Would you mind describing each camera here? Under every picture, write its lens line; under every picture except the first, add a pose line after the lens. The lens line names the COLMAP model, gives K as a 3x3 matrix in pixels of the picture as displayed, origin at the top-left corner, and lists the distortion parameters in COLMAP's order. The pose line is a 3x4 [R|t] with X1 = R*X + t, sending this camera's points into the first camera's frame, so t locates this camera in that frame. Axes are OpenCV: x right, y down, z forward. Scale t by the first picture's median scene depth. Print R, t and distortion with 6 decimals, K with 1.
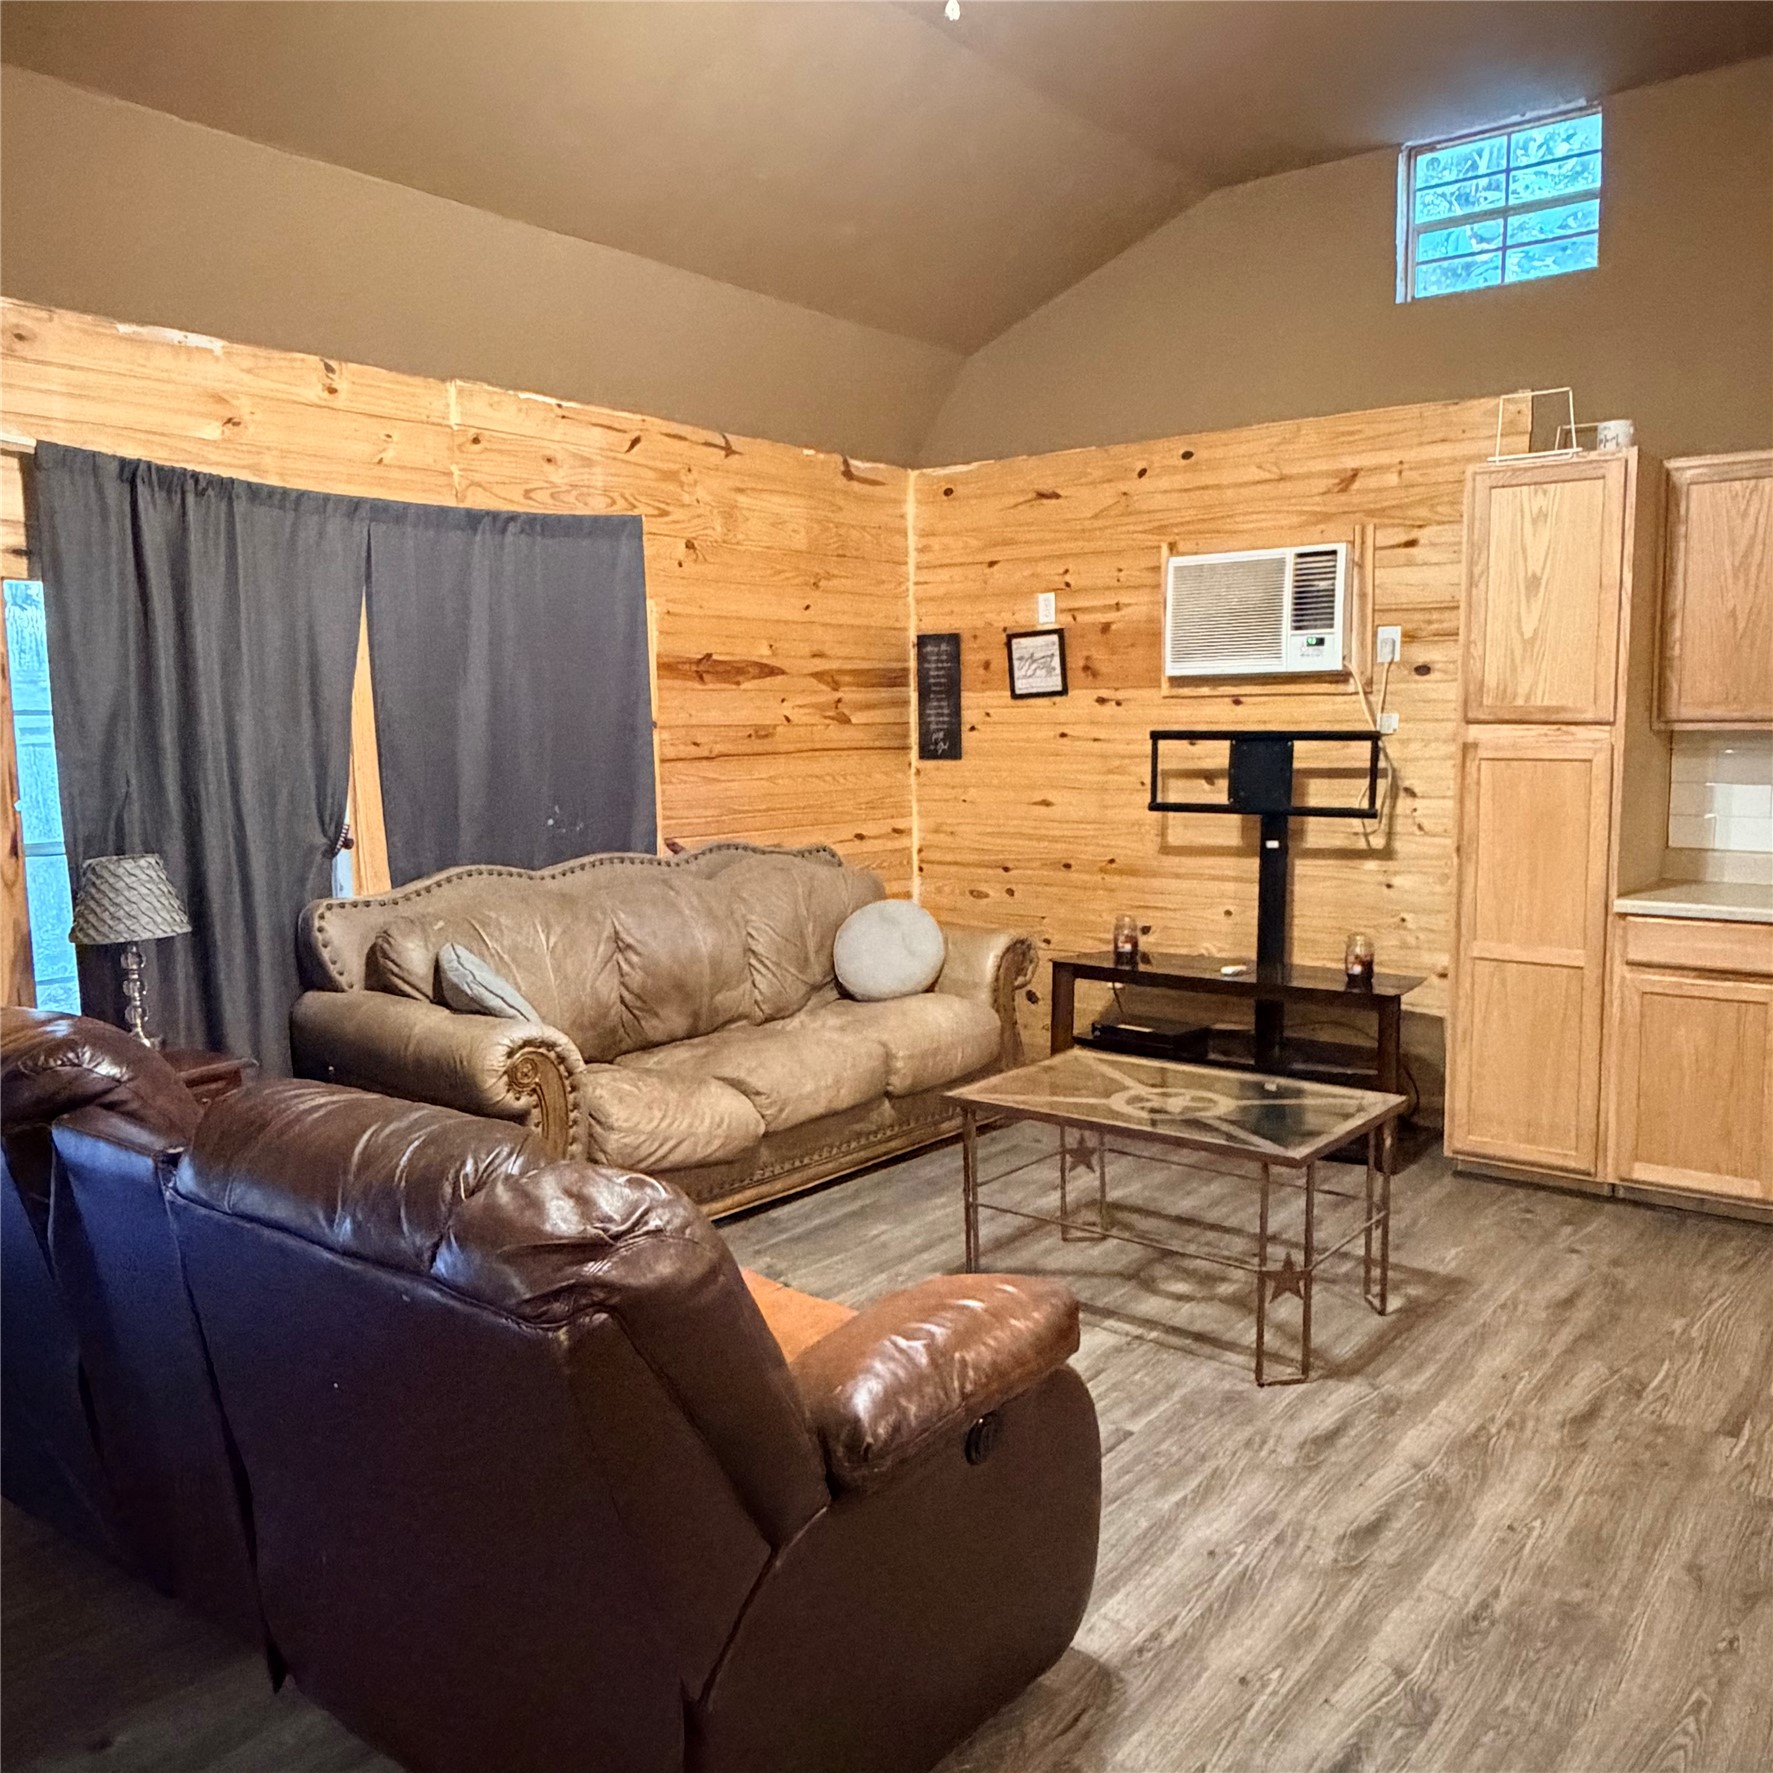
lens RADIAL K [[1555.8, 0, 886.3], [0, 1555.8, 875.4], [0, 0, 1]] dist [0.010834, -0.009697]
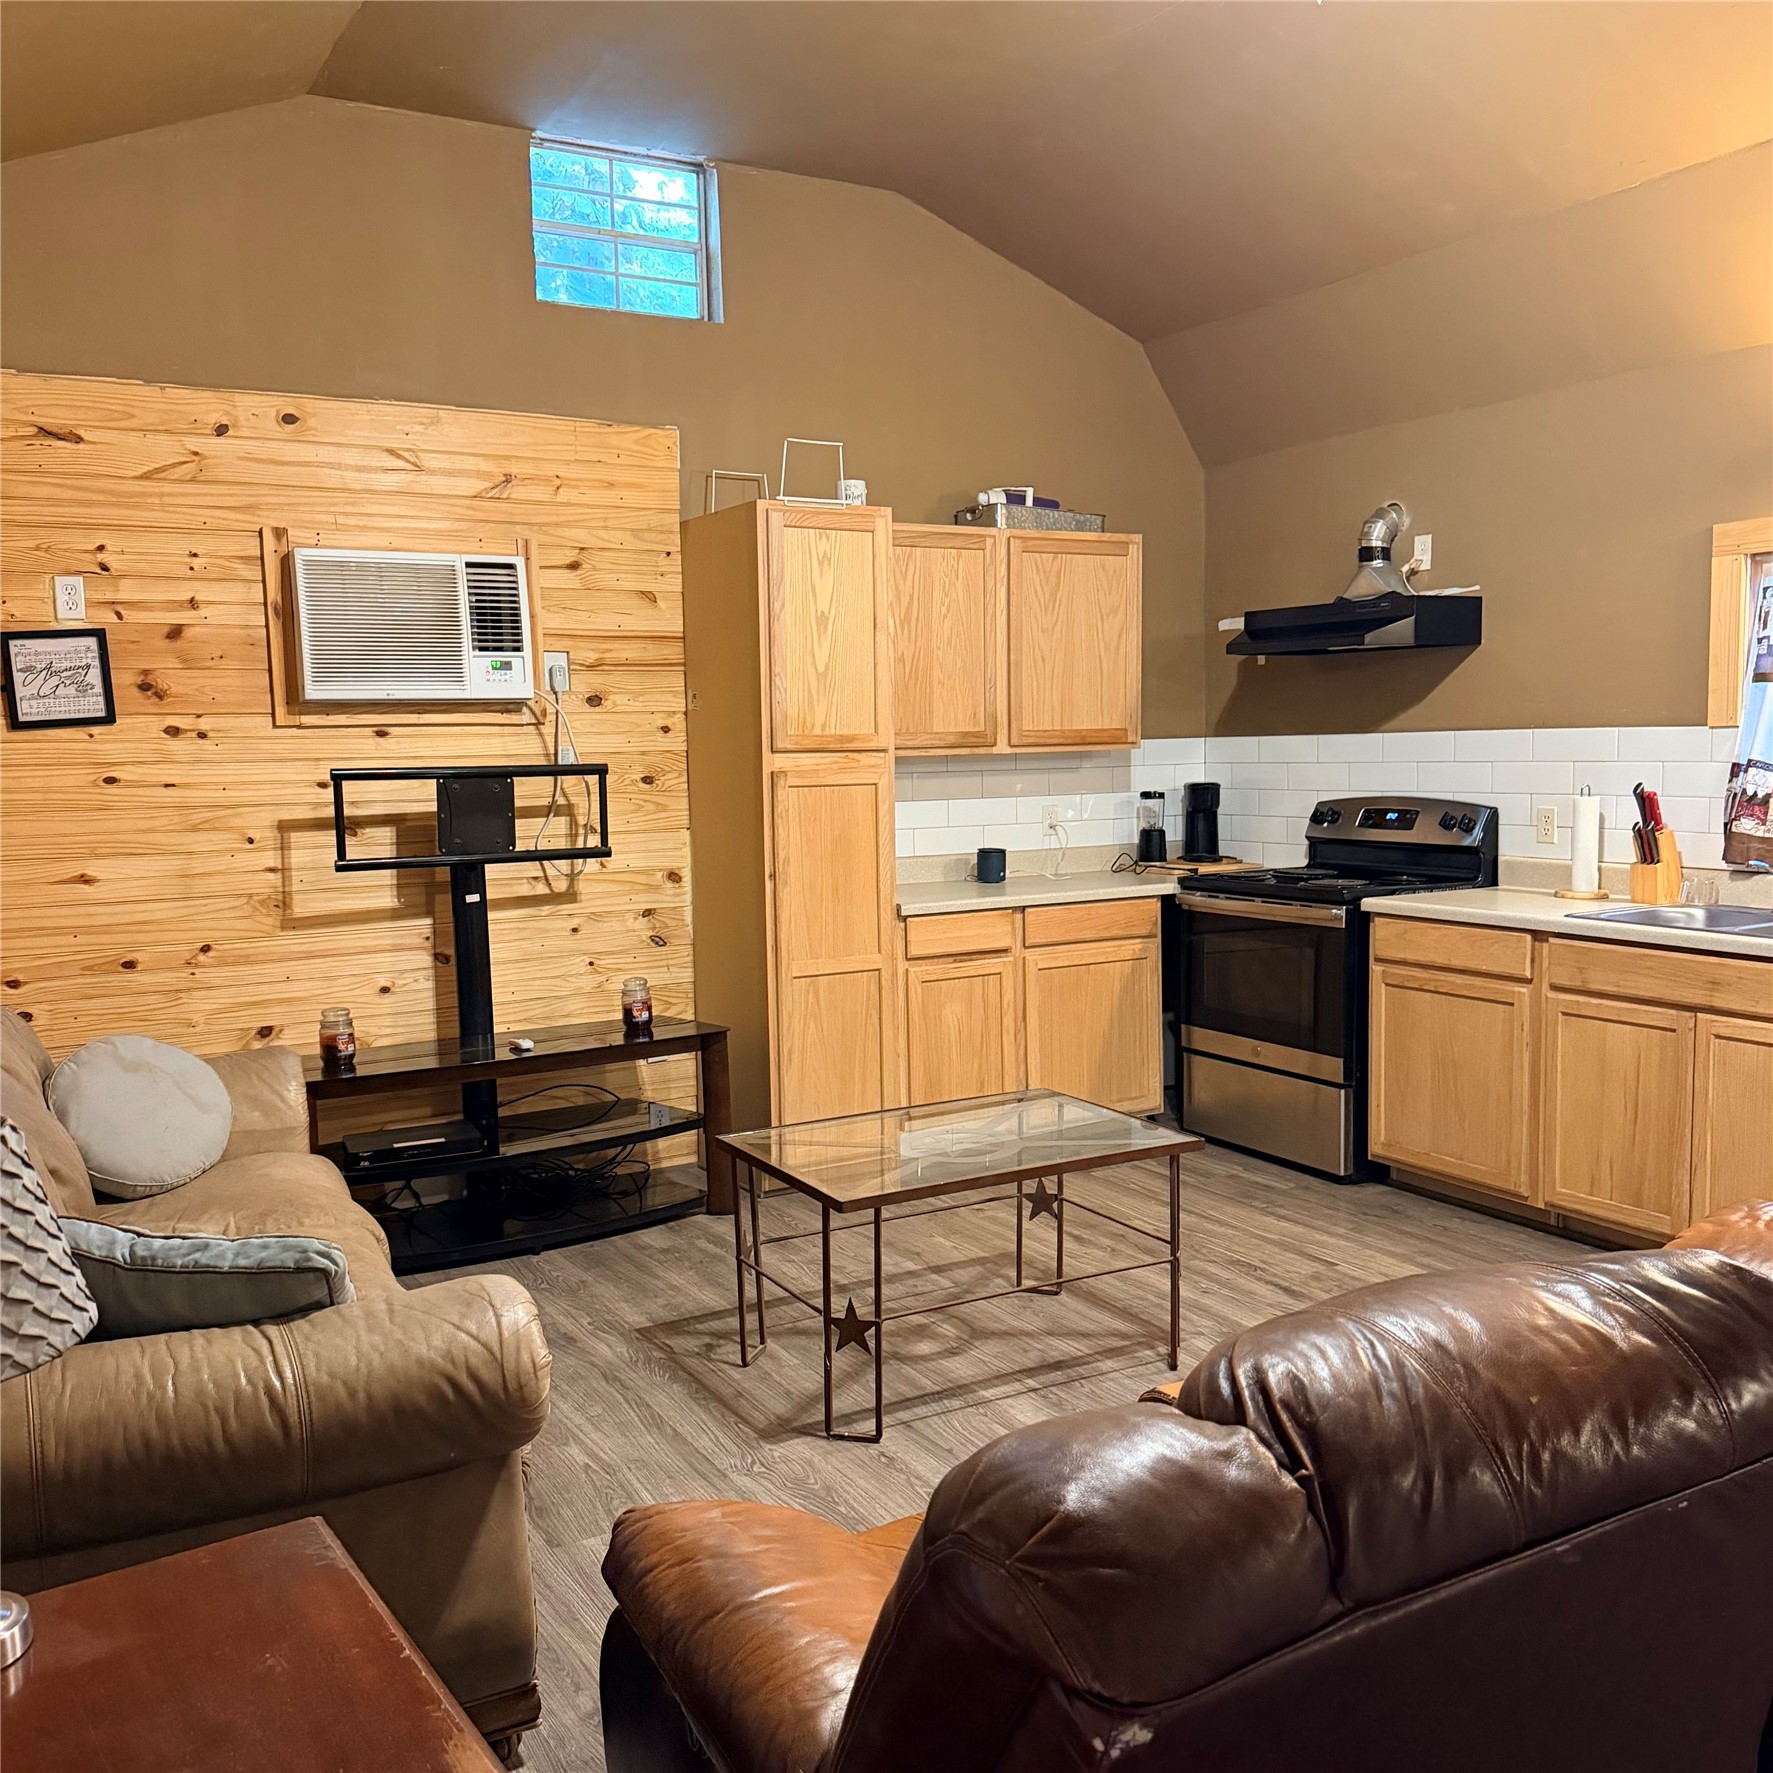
lens RADIAL K [[1666.3, 0, 875.3], [0, 1666.3, 894.7], [0, 0, 1]] dist [0.058414, 0.000000]
pose [[0.372170, -0.087514, 0.924029, -0.532922], [0.110416, 0.992650, 0.049541, -0.044128], [-0.921573, 0.083590, 0.379098, 0.451812]]
